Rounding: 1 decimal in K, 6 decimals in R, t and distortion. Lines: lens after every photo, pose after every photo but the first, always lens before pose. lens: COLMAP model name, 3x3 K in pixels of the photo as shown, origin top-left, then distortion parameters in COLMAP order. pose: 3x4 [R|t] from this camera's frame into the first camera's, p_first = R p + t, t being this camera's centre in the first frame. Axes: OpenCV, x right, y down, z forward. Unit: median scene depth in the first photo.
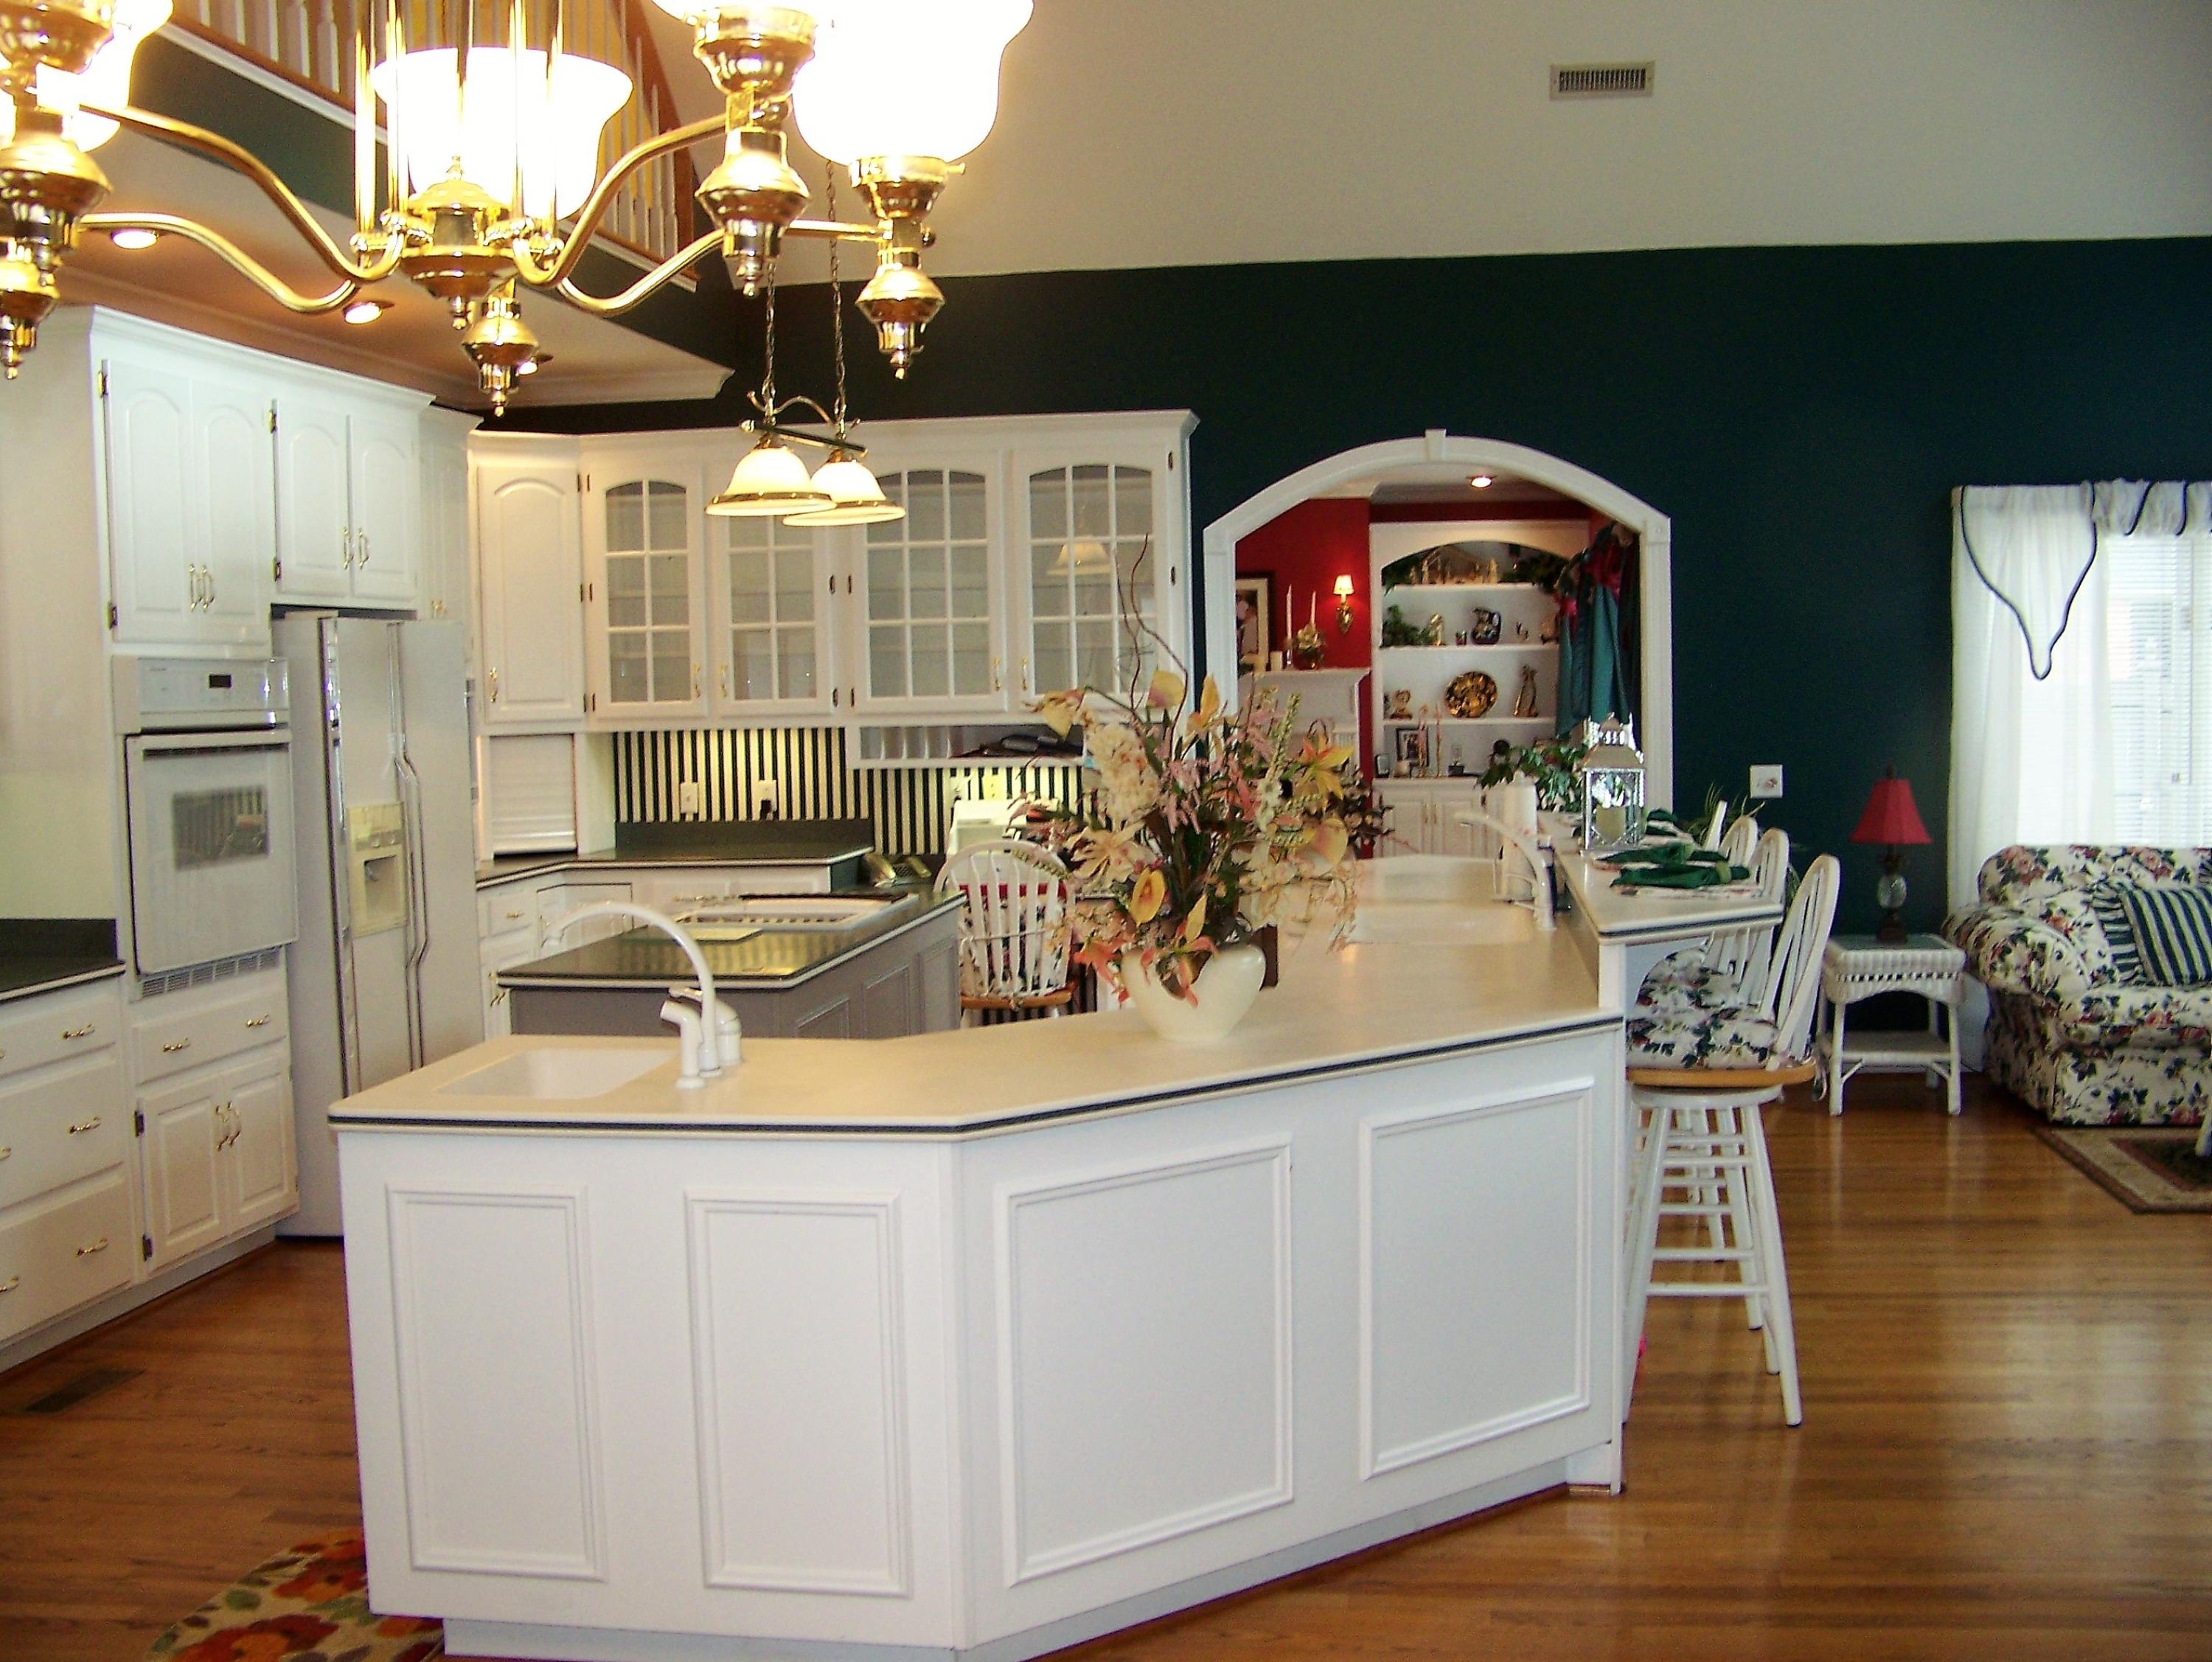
lens RADIAL K [[2329.0, 0, 1166.8], [0, 2329.0, 871.9], [0, 0, 1]] dist [-0.246258, 0.302965]
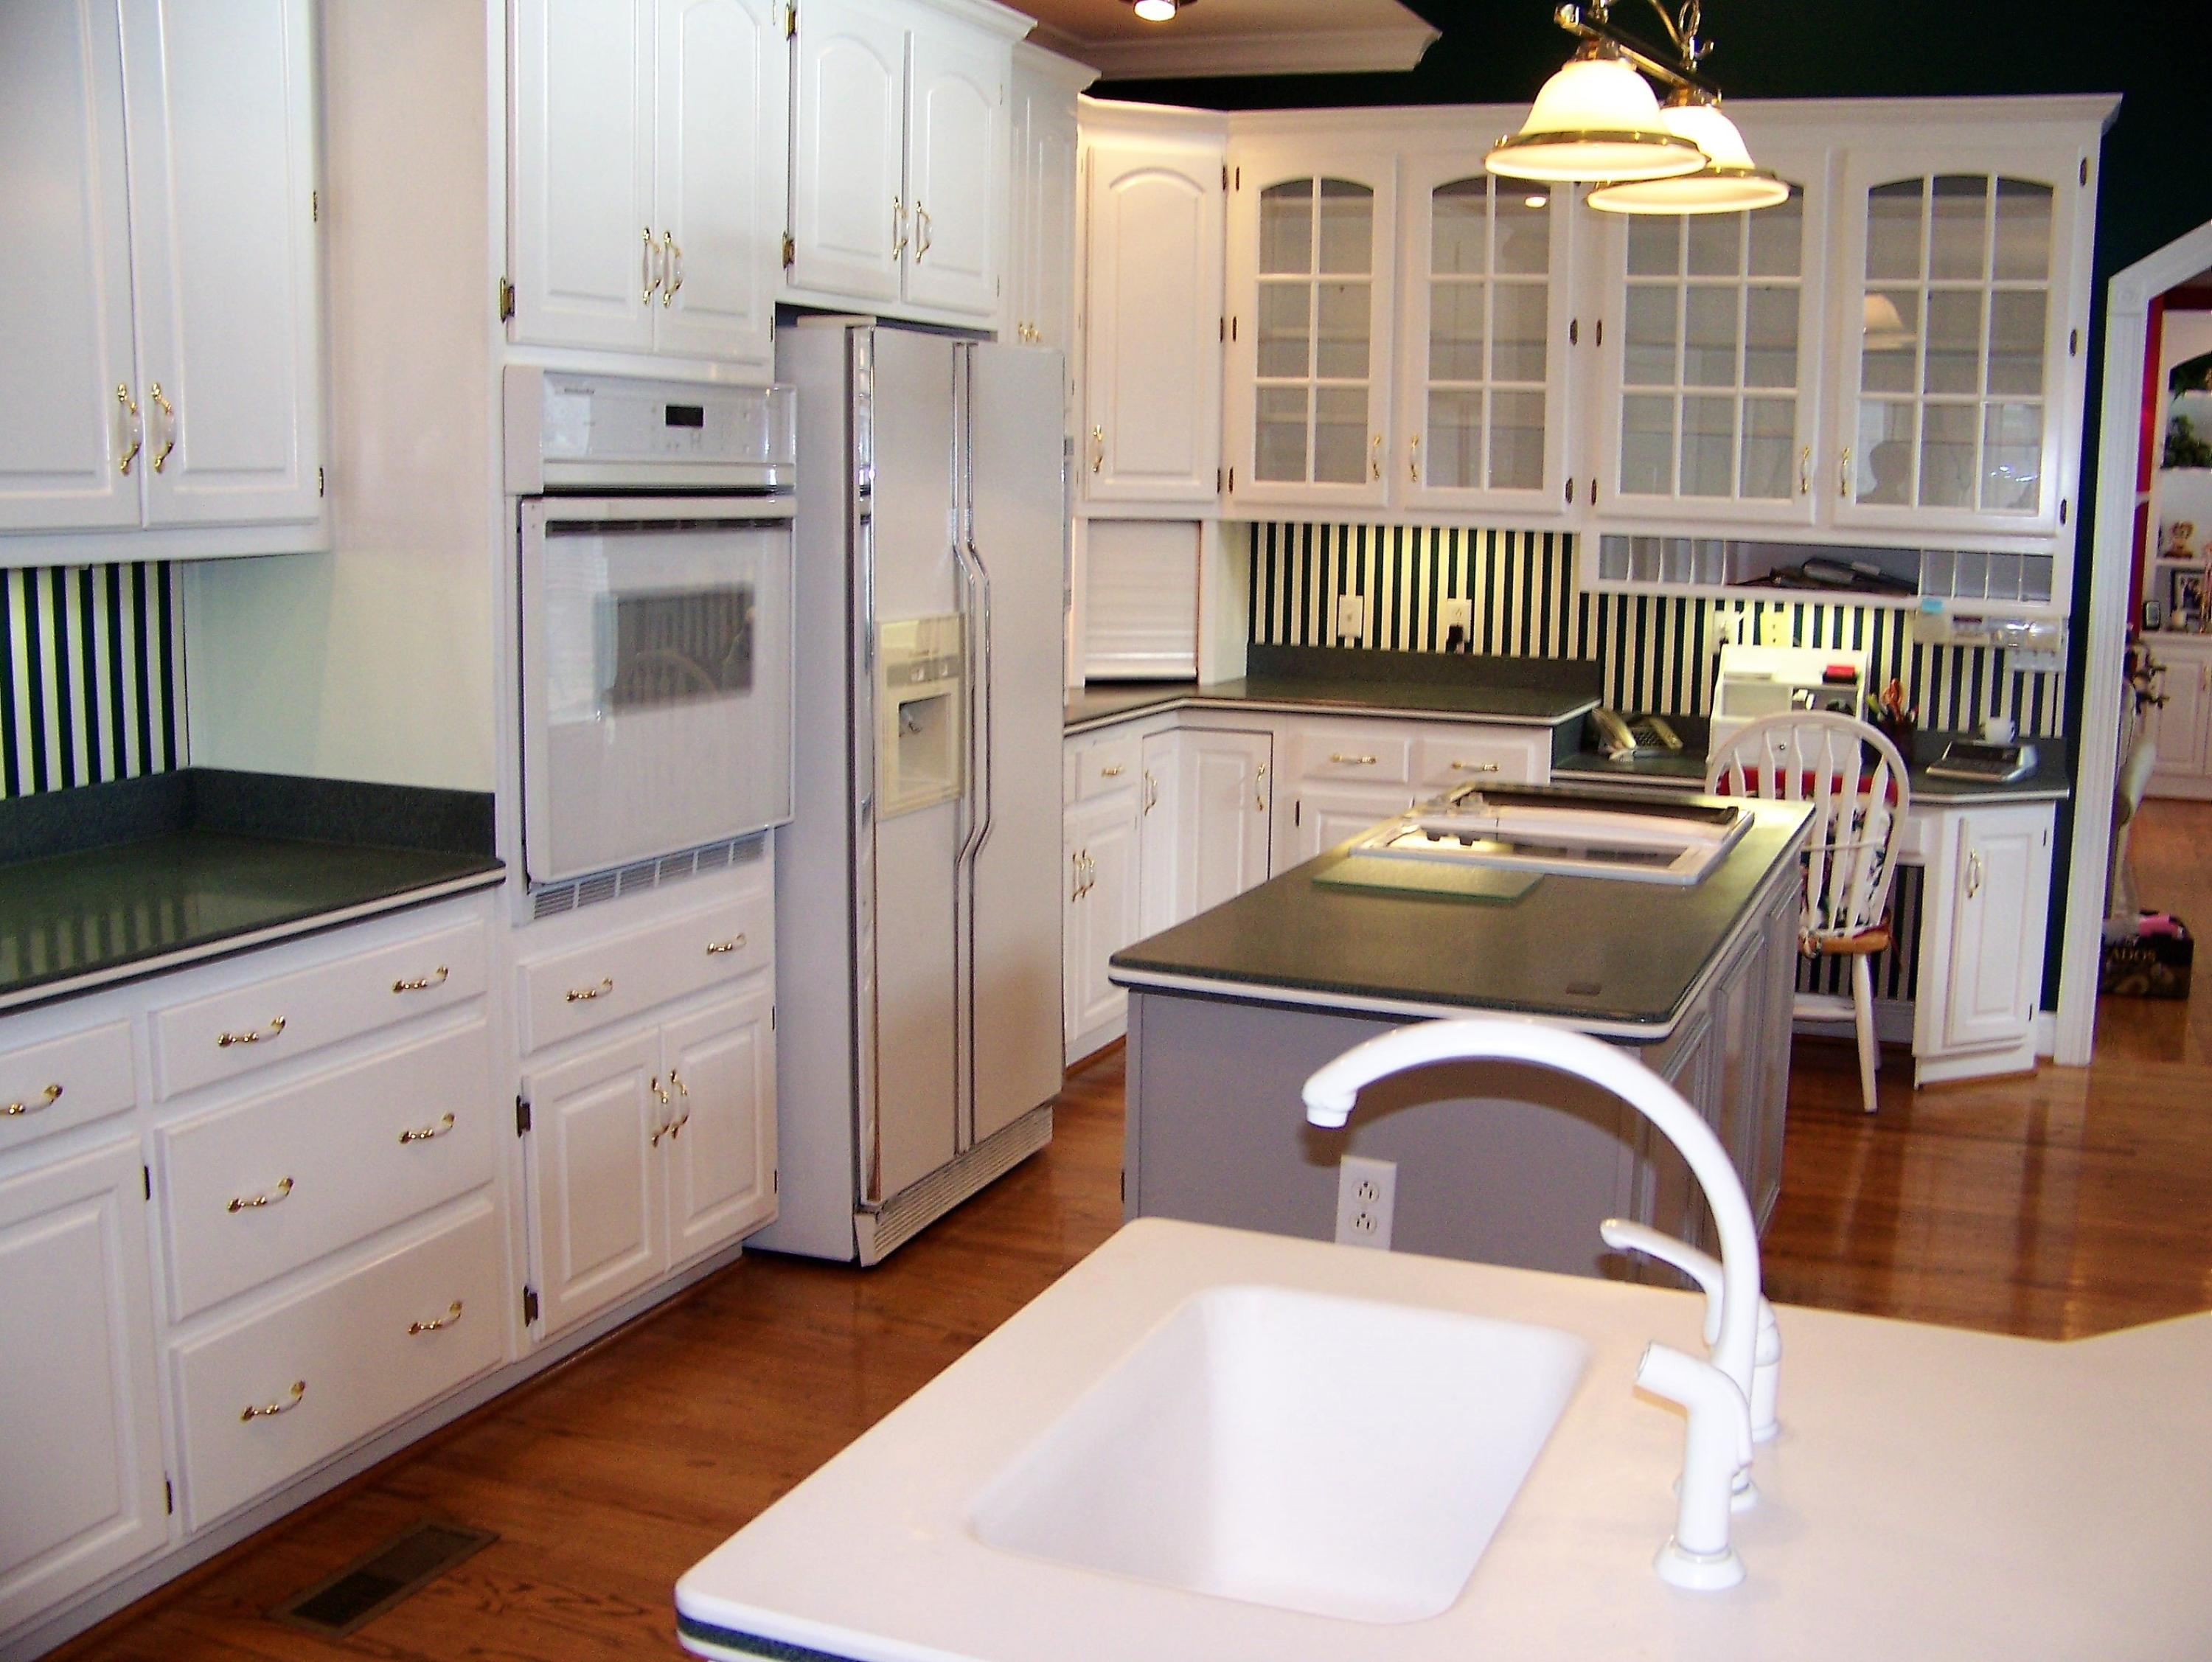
lens RADIAL K [[2329.0, 0, 1166.8], [0, 2329.0, 871.9], [0, 0, 1]] dist [-0.246258, 0.302965]
pose [[0.969644, 0.078593, -0.231544, -0.090623], [-0.058220, 0.993910, 0.093554, -0.017665], [0.237487, -0.077234, 0.968315, 0.276113]]
